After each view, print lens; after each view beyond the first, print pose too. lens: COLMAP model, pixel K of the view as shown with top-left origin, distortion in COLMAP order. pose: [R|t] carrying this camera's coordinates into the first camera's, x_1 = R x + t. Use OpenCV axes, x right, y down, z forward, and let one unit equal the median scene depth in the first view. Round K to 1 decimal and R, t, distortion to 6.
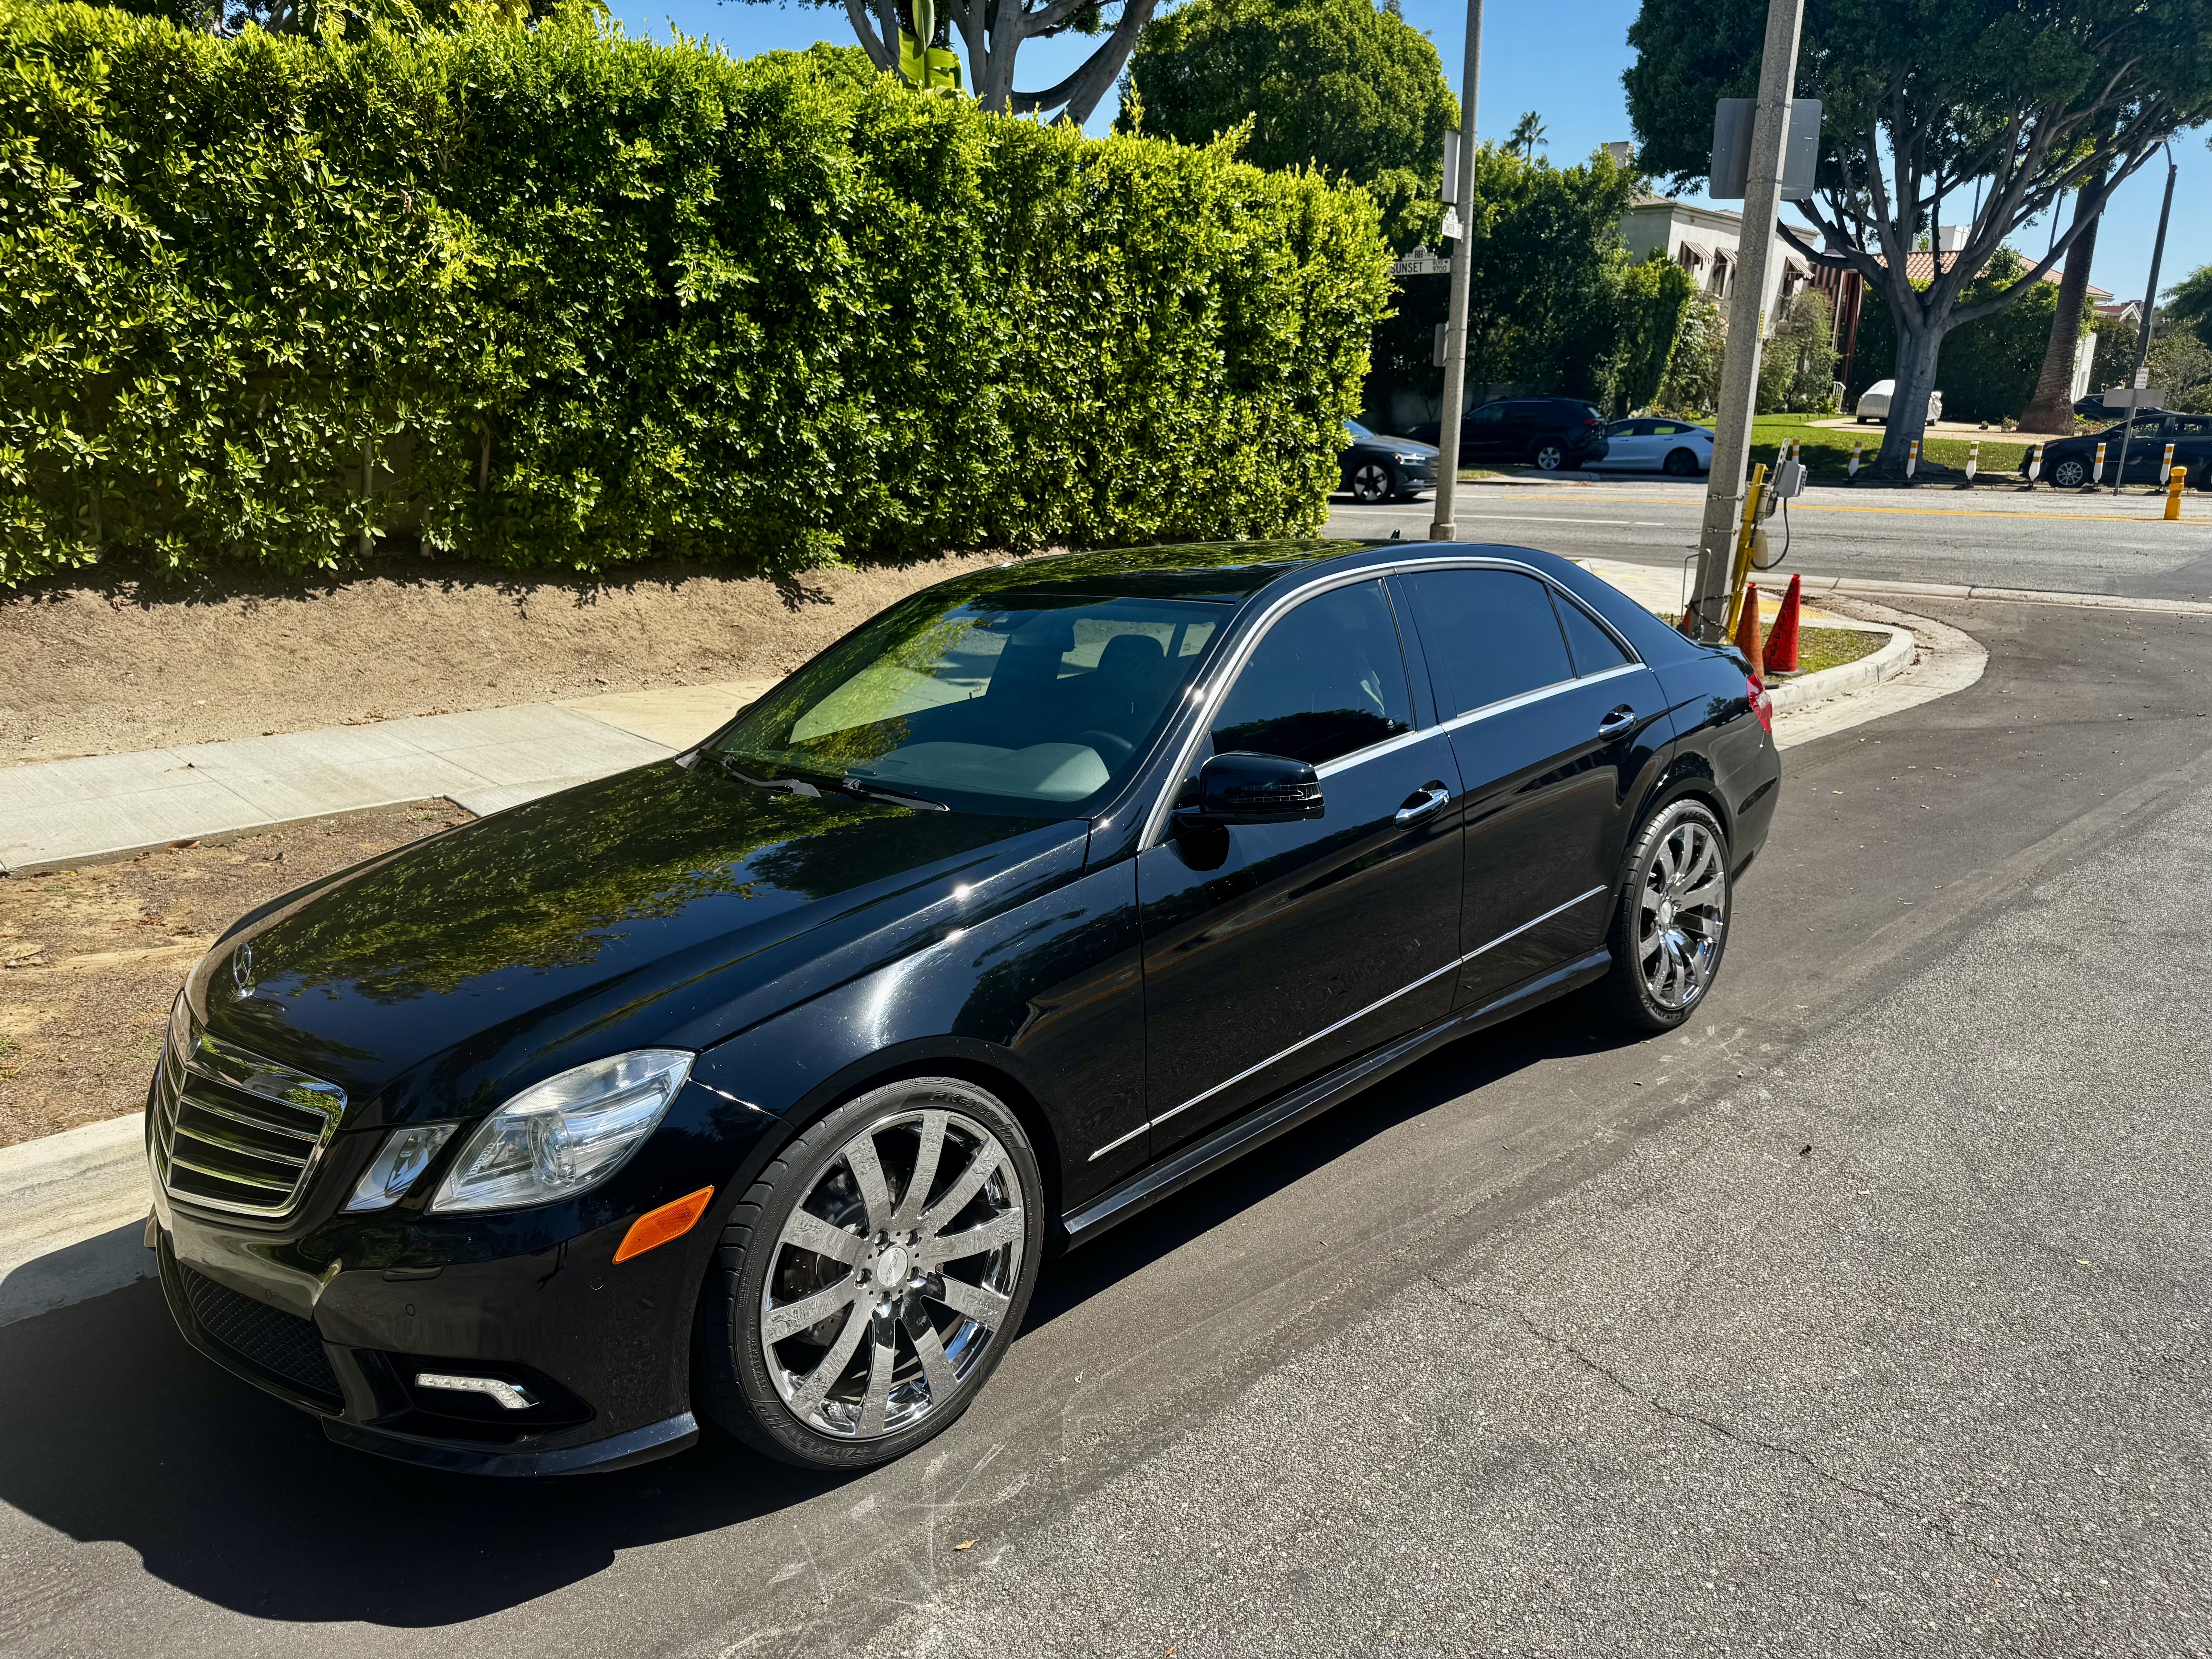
lens RADIAL K [[1571.8, 0, 1128.7], [0, 1571.8, 885.4], [0, 0, 1]] dist [0.004383, -0.014308]
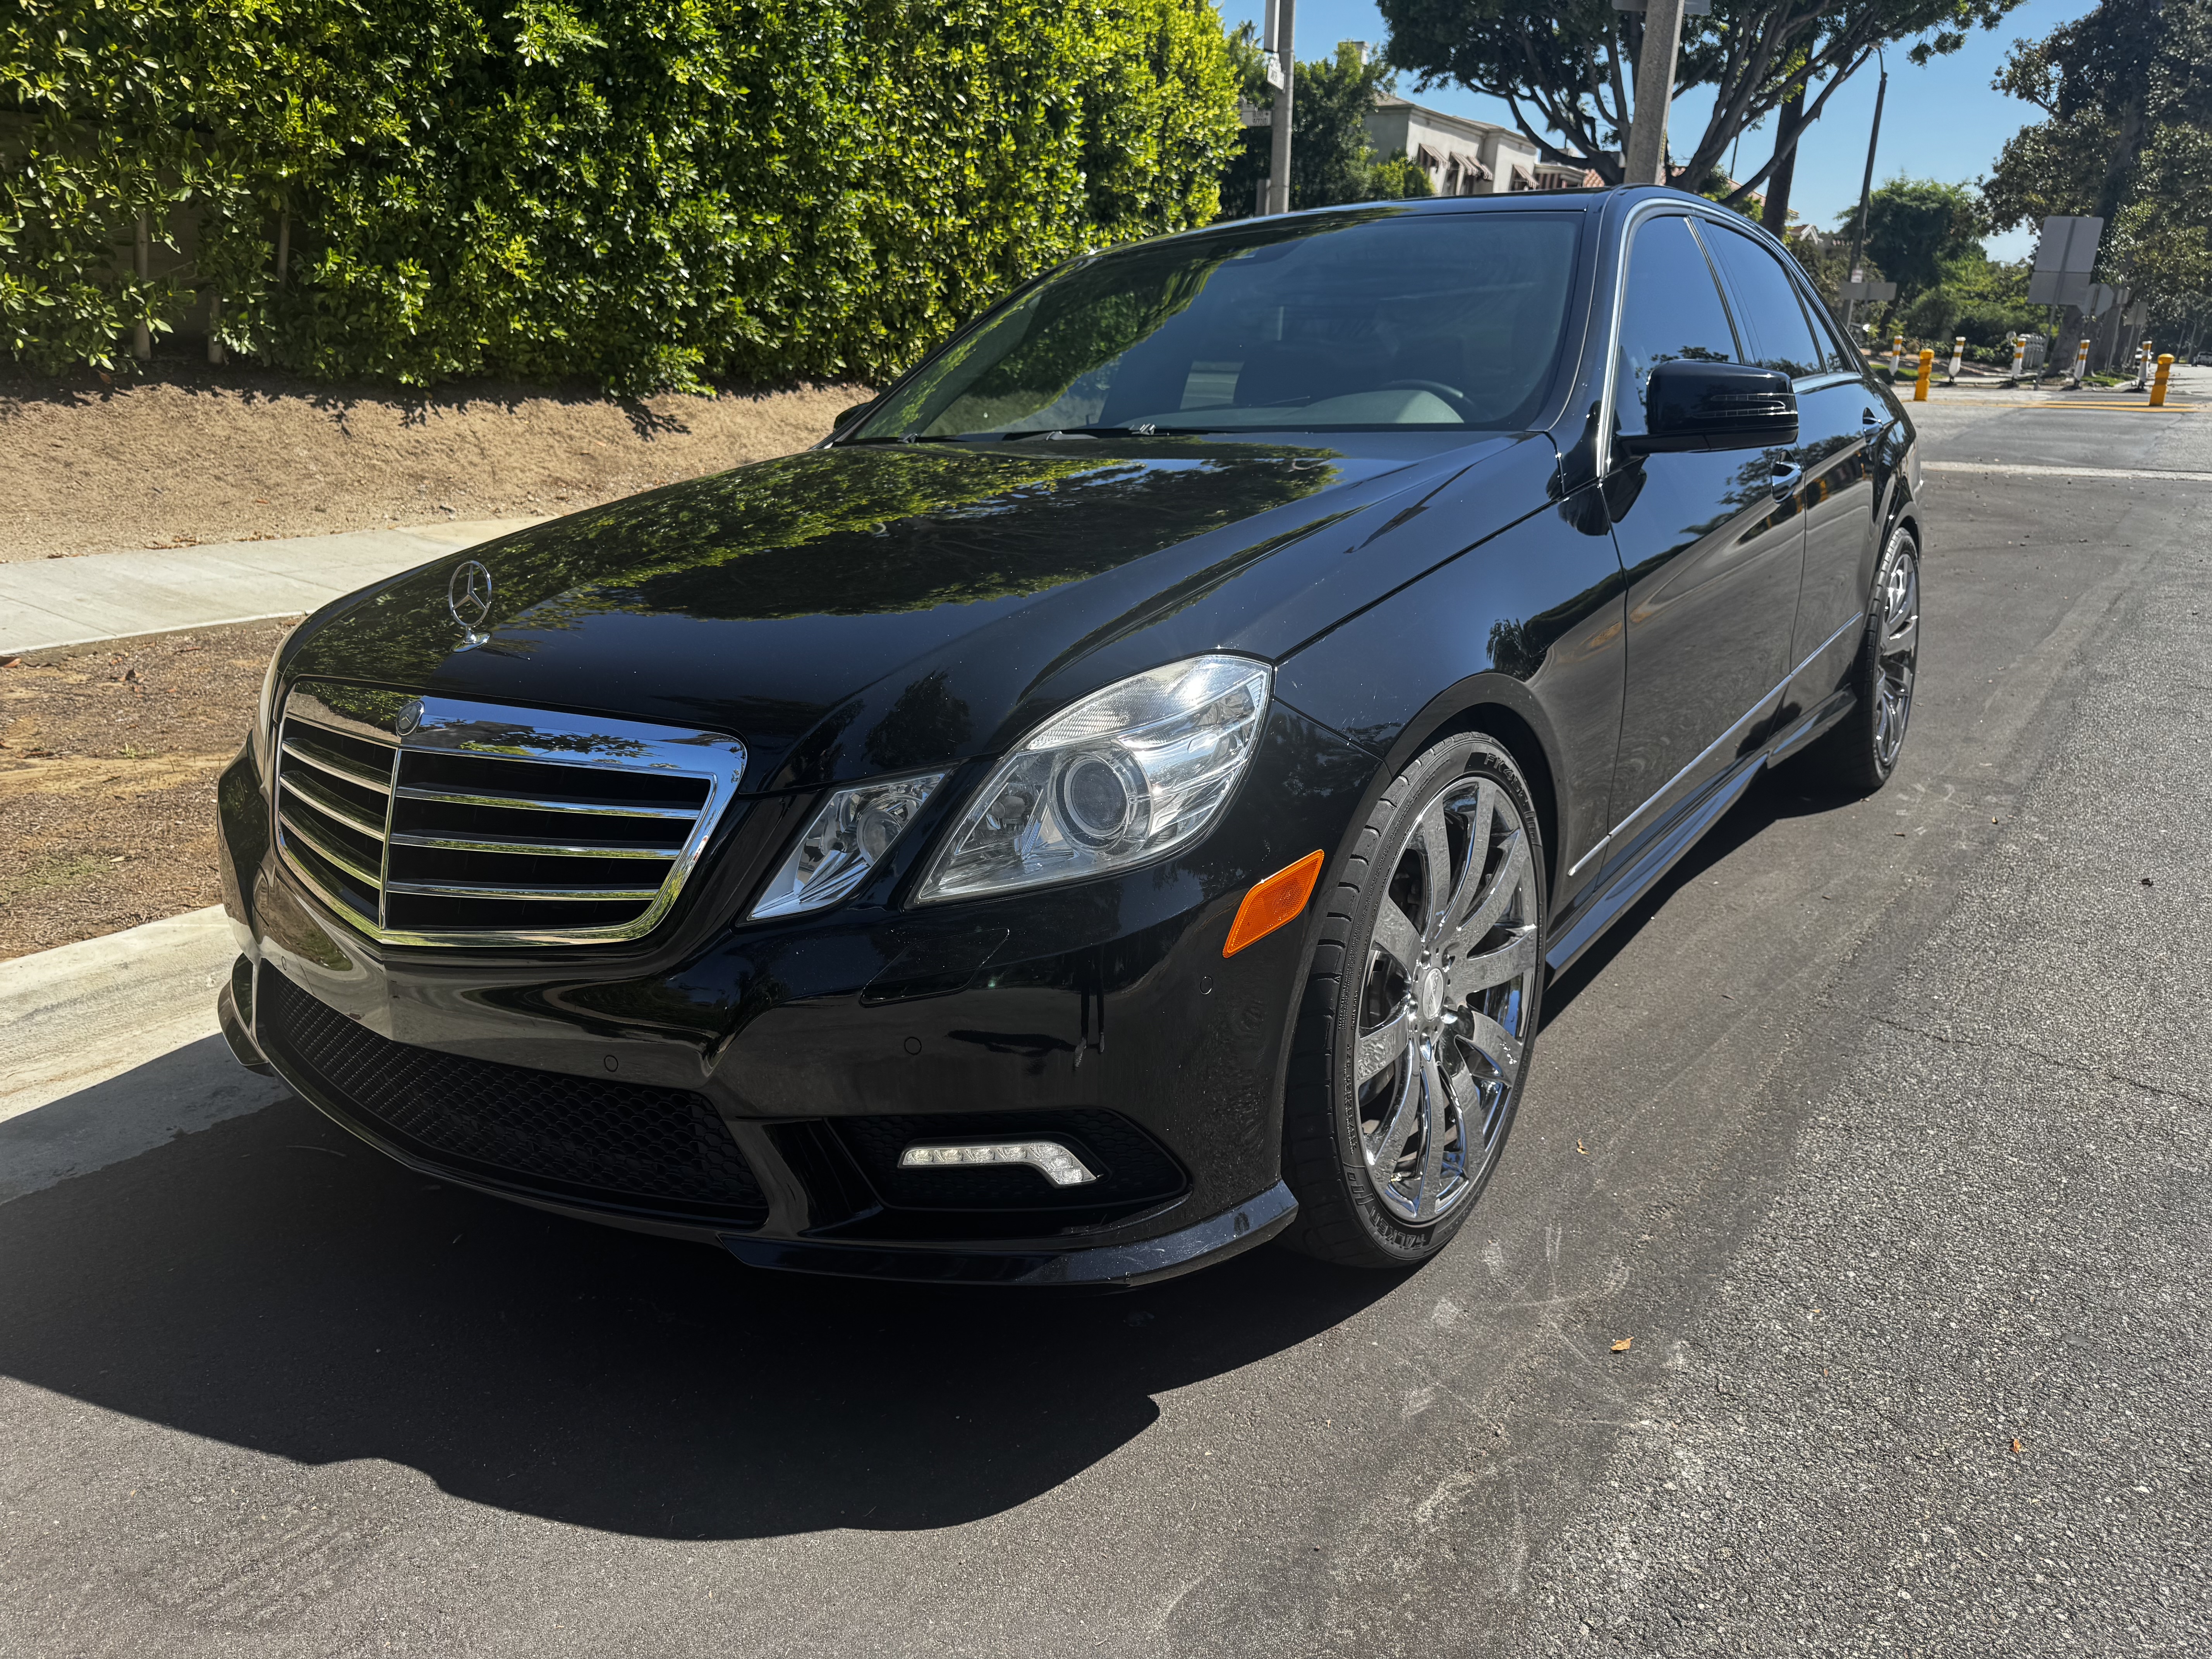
lens RADIAL K [[1571.8, 0, 1106.7], [0, 1571.8, 880.8], [0, 0, 1]] dist [0.004383, -0.014308]
pose [[0.987754, -0.040958, 0.150546, -0.109216], [0.033809, 0.998190, 0.049744, 0.040067], [-0.152311, -0.044045, 0.987351, 0.082187]]
